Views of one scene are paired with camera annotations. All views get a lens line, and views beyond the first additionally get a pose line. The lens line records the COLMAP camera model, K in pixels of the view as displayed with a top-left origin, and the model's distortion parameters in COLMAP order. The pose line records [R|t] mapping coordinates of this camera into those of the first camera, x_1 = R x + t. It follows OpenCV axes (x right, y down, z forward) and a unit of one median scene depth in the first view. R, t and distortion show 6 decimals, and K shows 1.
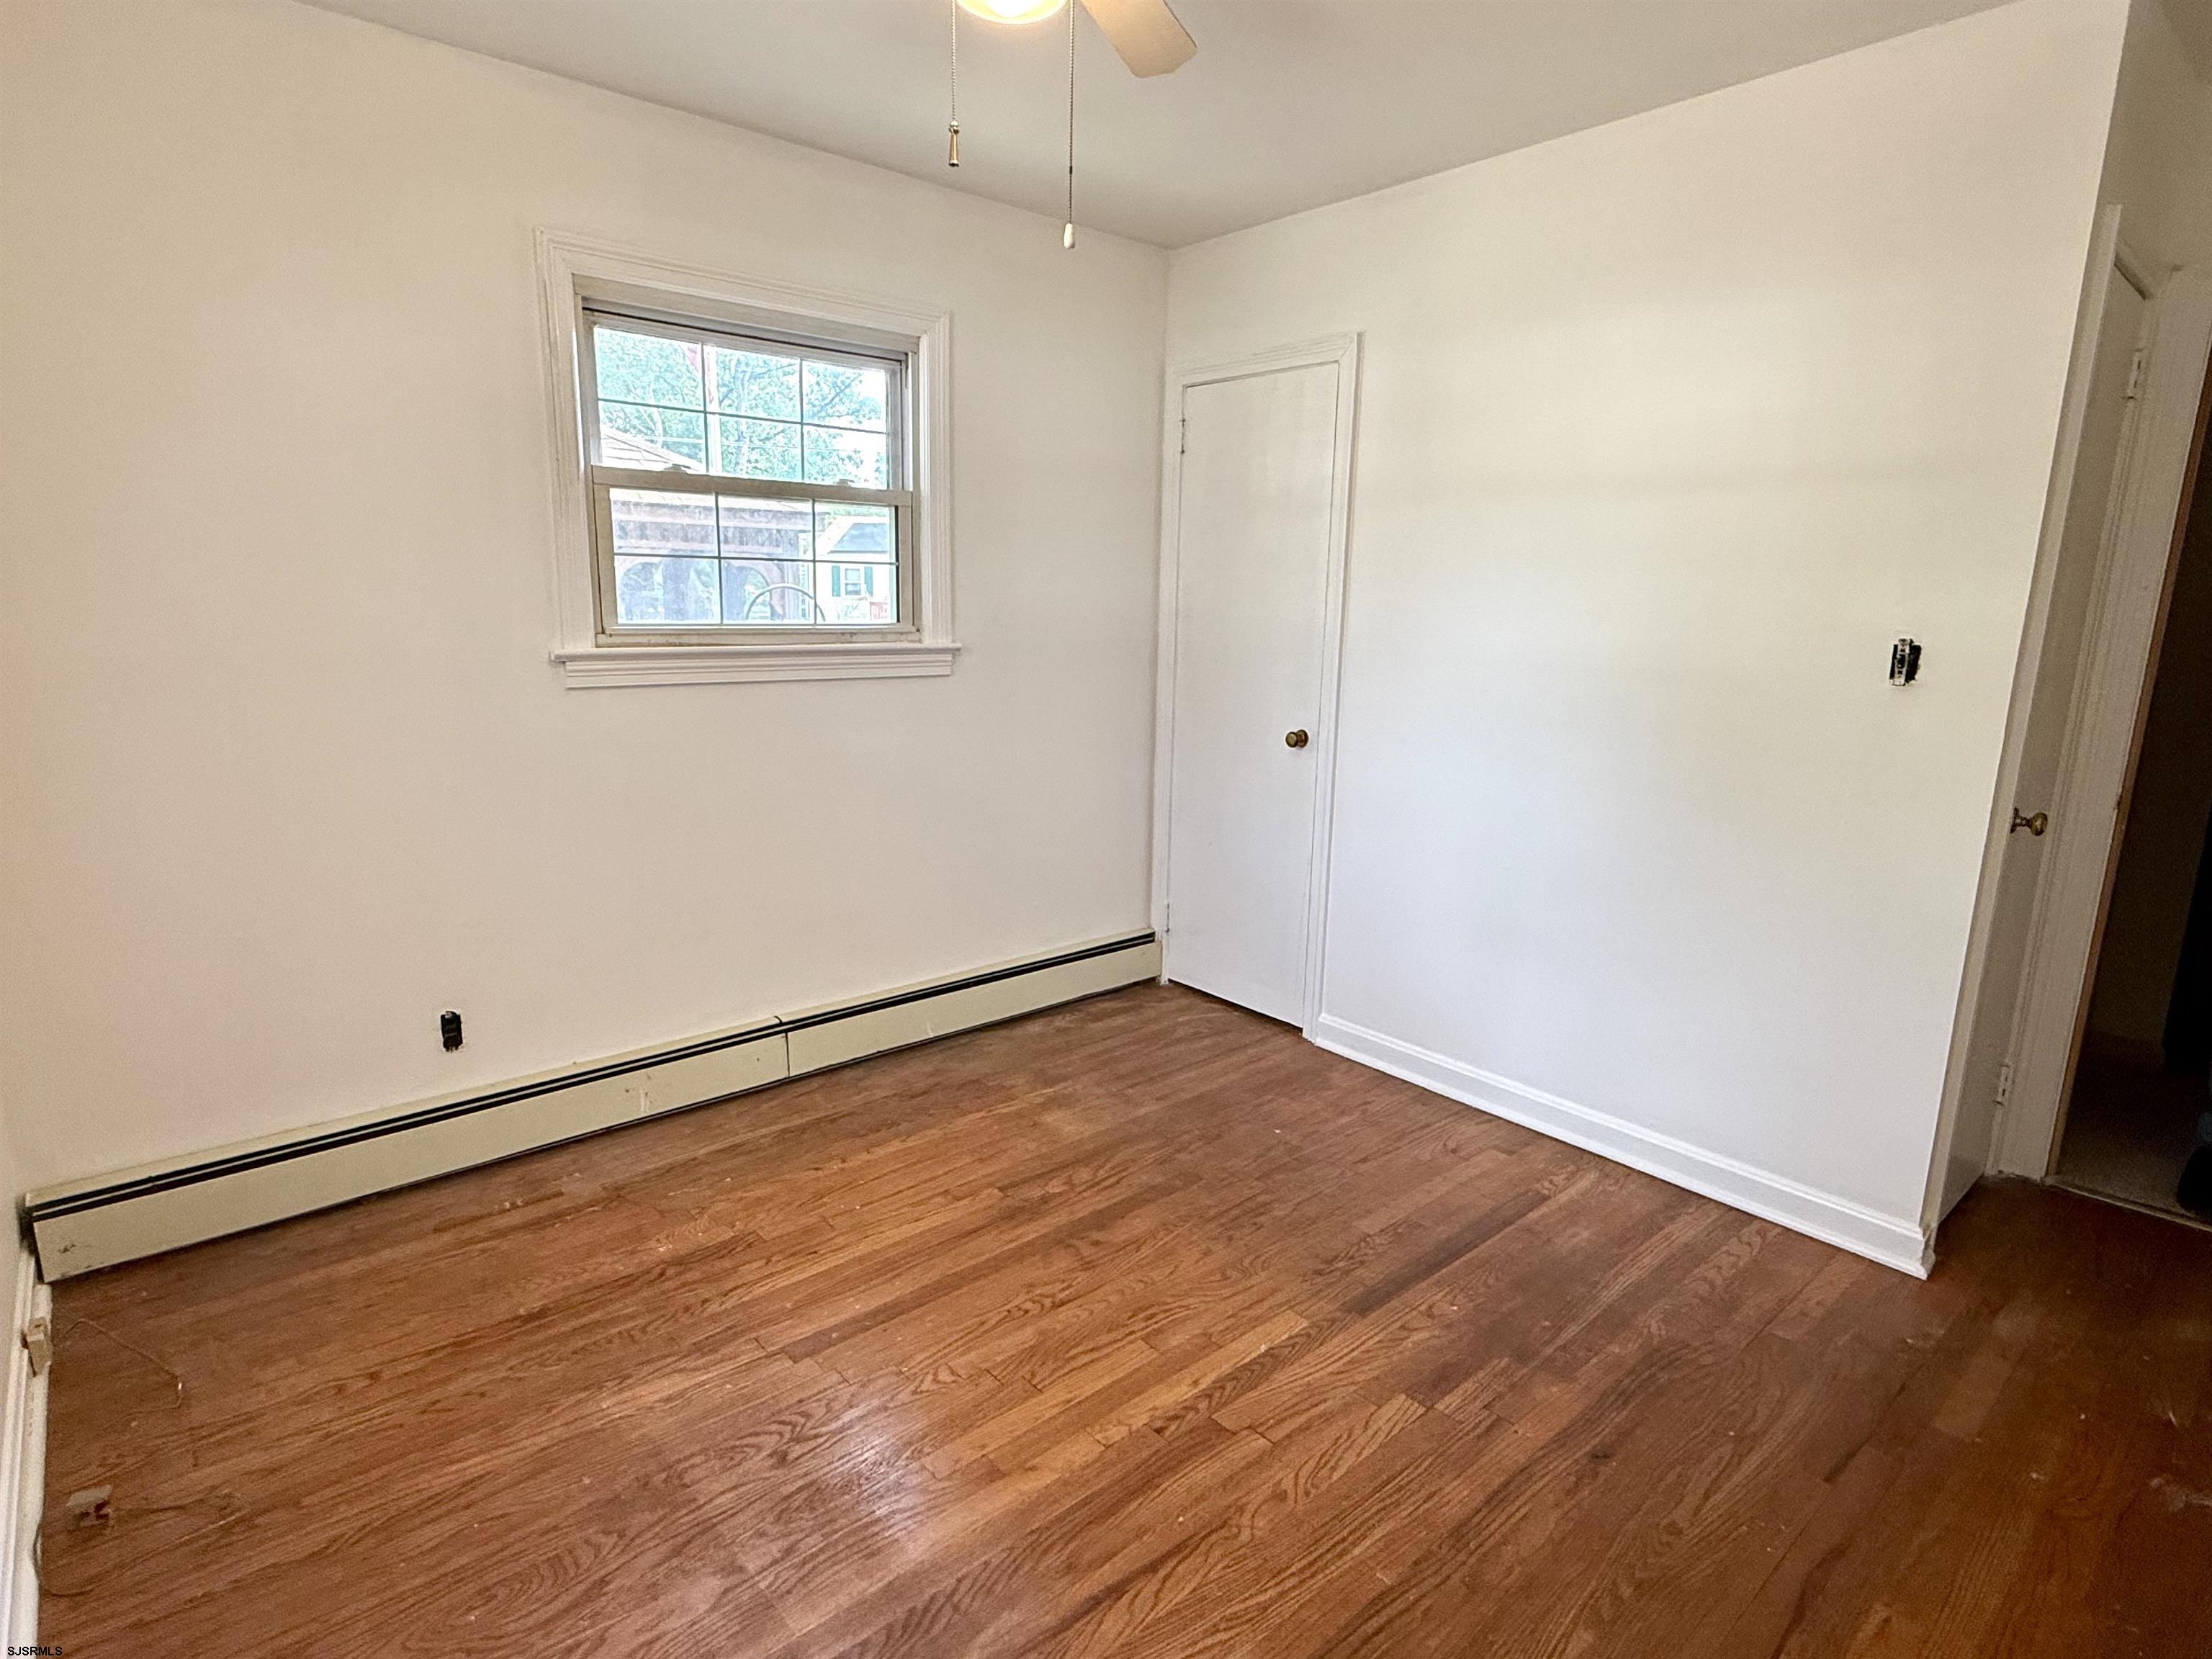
lens RADIAL K [[1163.8, 0, 1106.0], [0, 1163.8, 829.5], [0, 0, 1]] dist [0.002309, 0.001022]
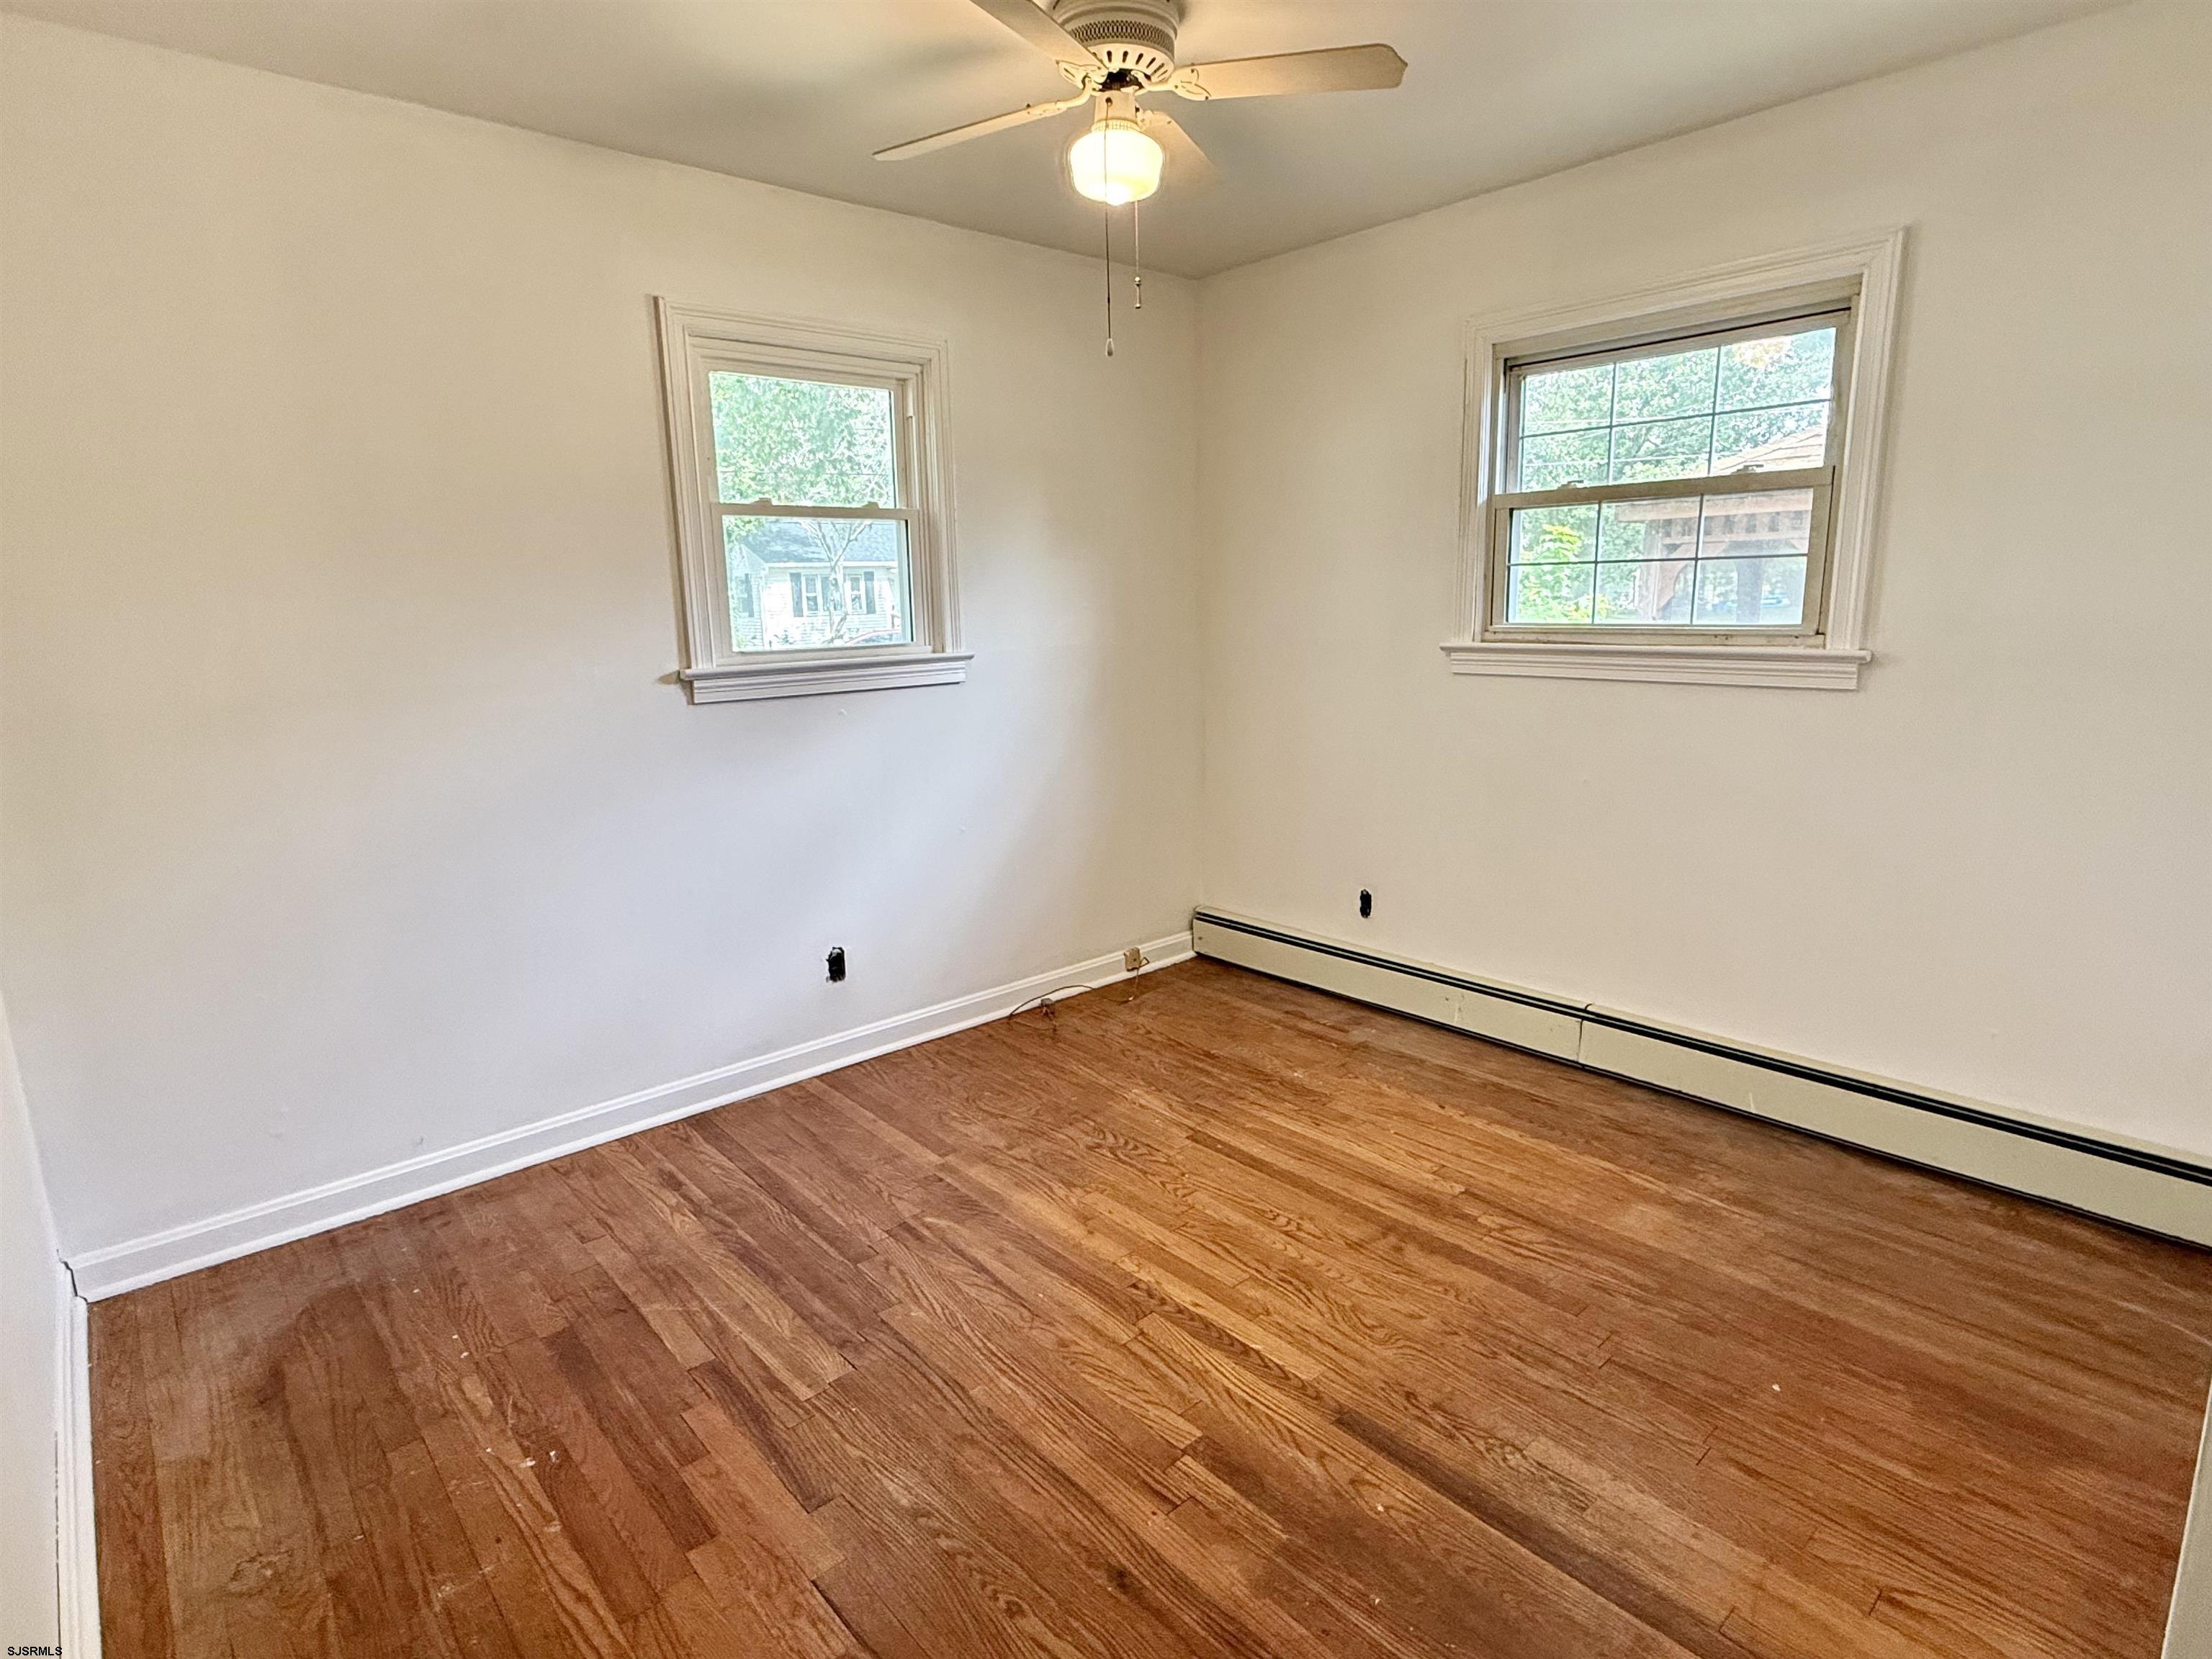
lens RADIAL K [[1163.8, 0, 1106.0], [0, 1163.8, 829.5], [0, 0, 1]] dist [0.002309, 0.001022]
pose [[0.011711, 0.181081, -0.983398, 0.838716], [-0.178554, 0.968038, 0.176127, -0.113250], [0.983861, 0.173527, 0.043669, 0.604198]]
